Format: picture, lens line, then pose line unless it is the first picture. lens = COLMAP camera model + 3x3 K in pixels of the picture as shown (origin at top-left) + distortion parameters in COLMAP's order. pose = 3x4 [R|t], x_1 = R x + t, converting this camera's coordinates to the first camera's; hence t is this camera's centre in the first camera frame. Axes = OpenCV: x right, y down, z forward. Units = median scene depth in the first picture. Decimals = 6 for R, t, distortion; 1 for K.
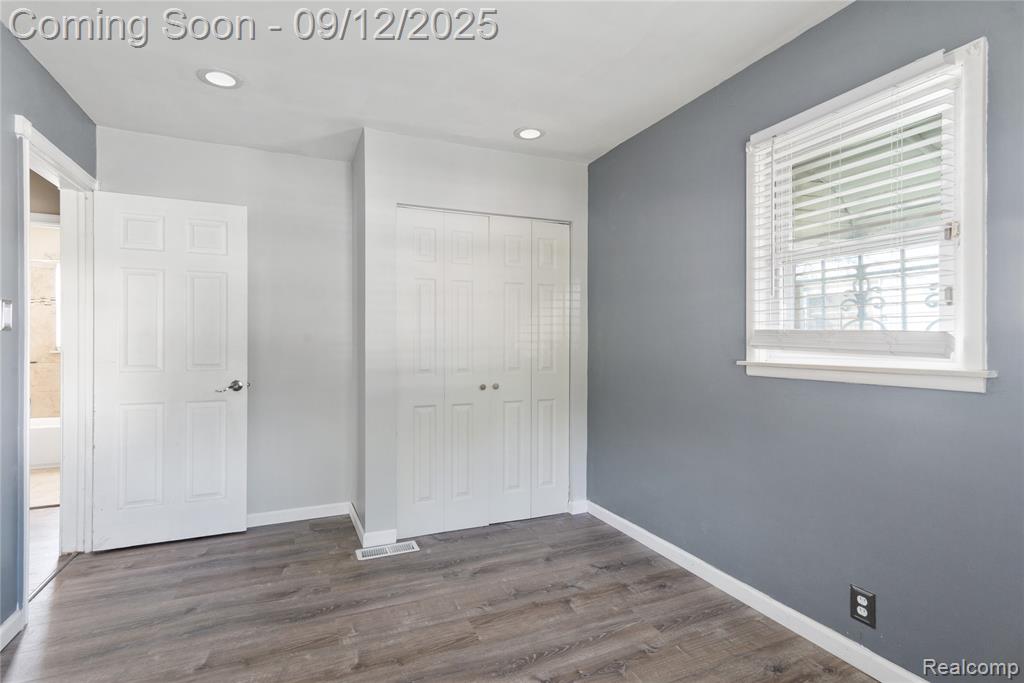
lens RADIAL K [[497.3, 0, 506.2], [0, 497.3, 336.9], [0, 0, 1]] dist [0.012628, 0.002697]
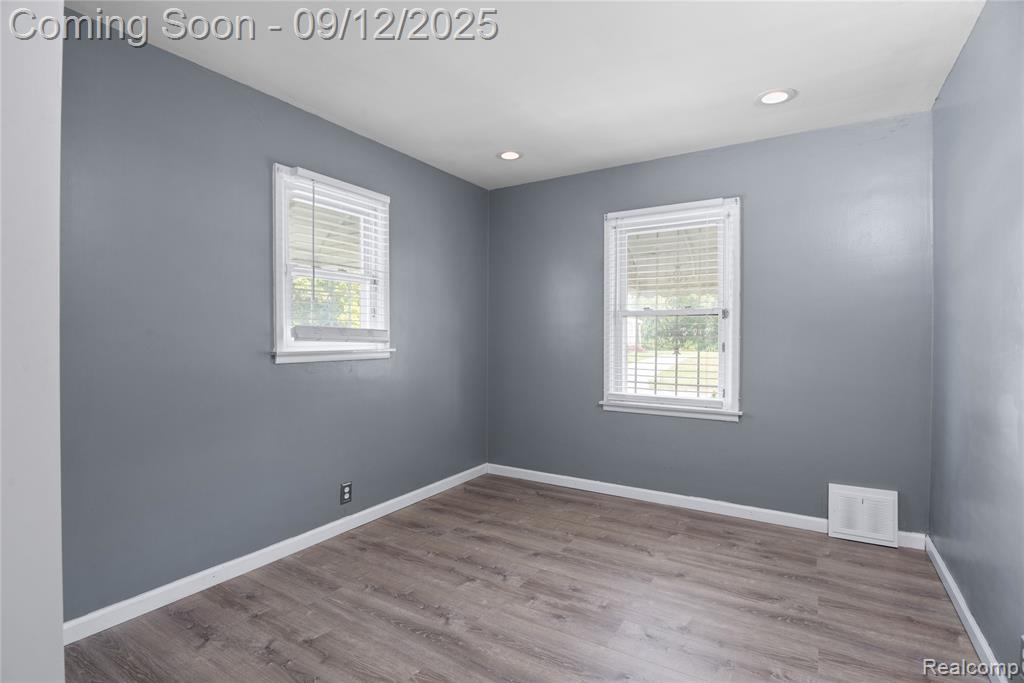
lens RADIAL K [[475.5, 0, 508.1], [0, 475.5, 339.4], [0, 0, 1]] dist [-0.018102, -0.000676]
pose [[-0.574602, 0.003406, 0.818426, -0.758480], [-0.009854, 0.999890, -0.011080, 0.030757], [-0.818373, -0.014432, -0.574506, 1.255577]]
